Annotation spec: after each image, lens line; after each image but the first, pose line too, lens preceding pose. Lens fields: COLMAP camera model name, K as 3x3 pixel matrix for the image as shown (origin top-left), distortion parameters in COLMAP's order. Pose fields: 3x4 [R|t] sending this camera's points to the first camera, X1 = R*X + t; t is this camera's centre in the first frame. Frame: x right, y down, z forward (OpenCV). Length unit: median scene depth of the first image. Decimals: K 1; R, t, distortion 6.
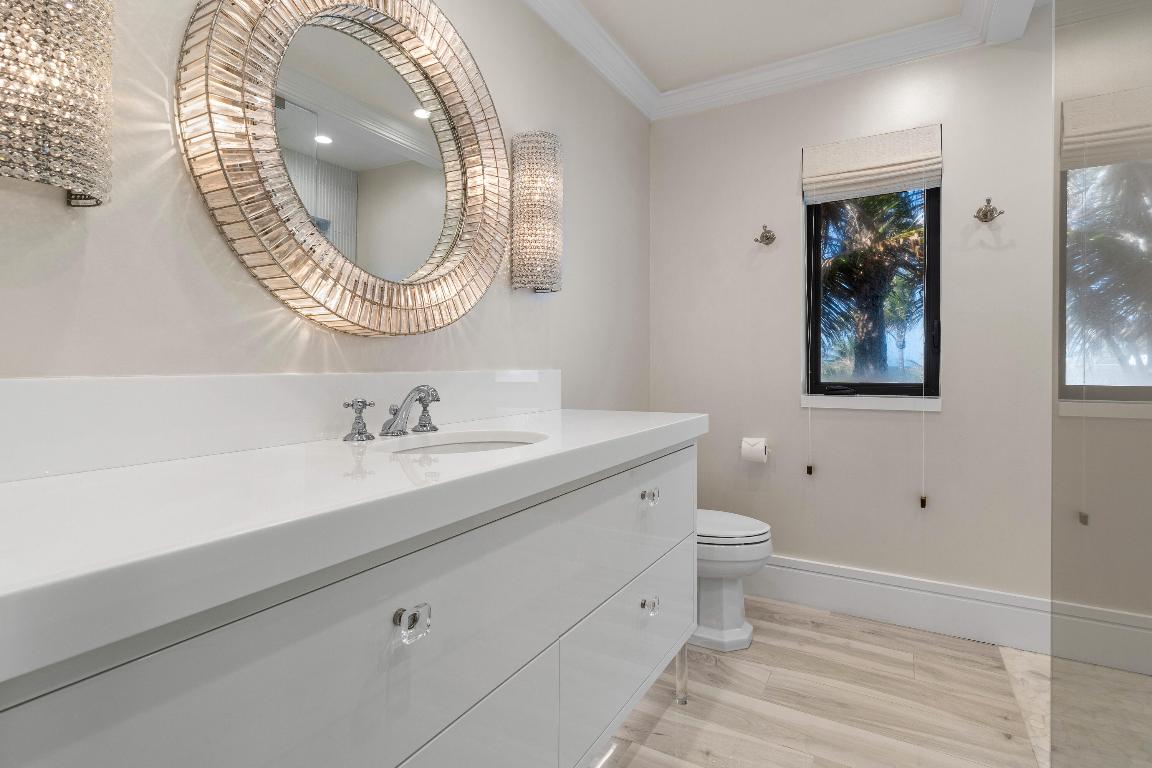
lens RADIAL K [[558.2, 0, 575.9], [0, 558.2, 380.4], [0, 0, 1]] dist [0.008318, -0.000372]
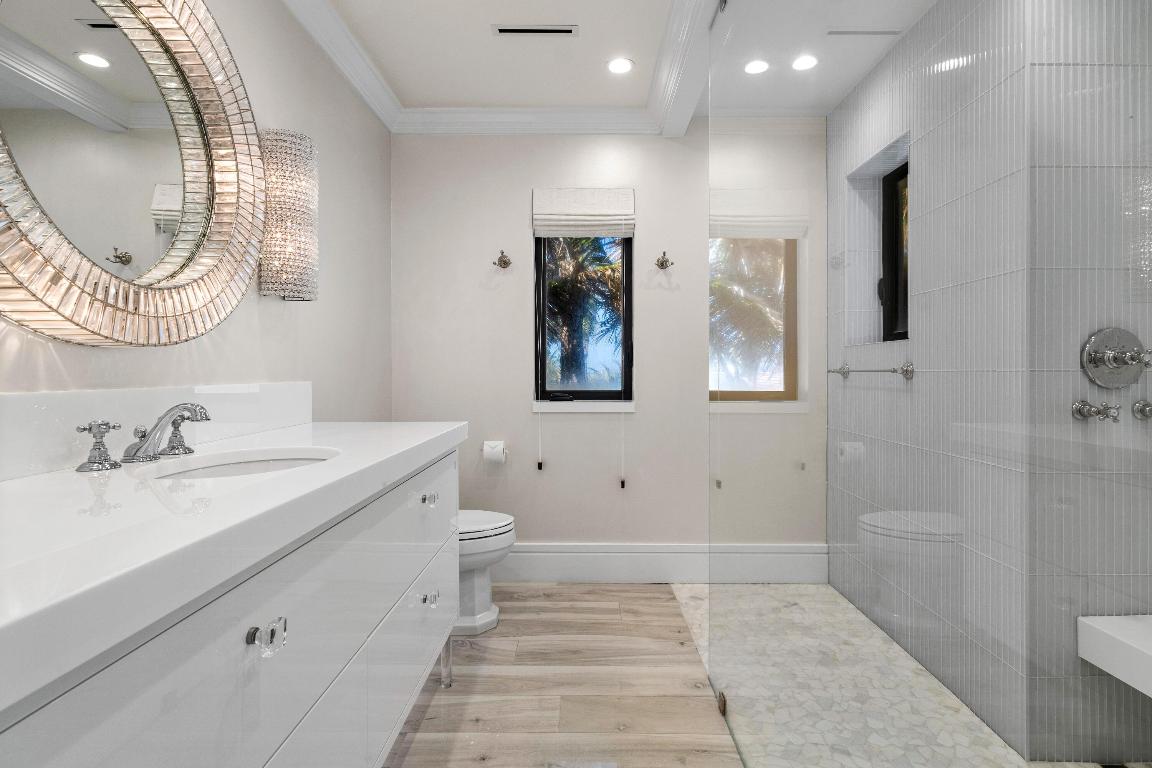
lens RADIAL K [[558.2, 0, 569.5], [0, 558.2, 395.4], [0, 0, 1]] dist [0.008318, -0.000372]
pose [[0.875665, -0.016374, 0.482641, -0.122693], [0.008070, 0.999782, 0.019277, -0.011912], [-0.482851, -0.012986, 0.875606, -0.066534]]
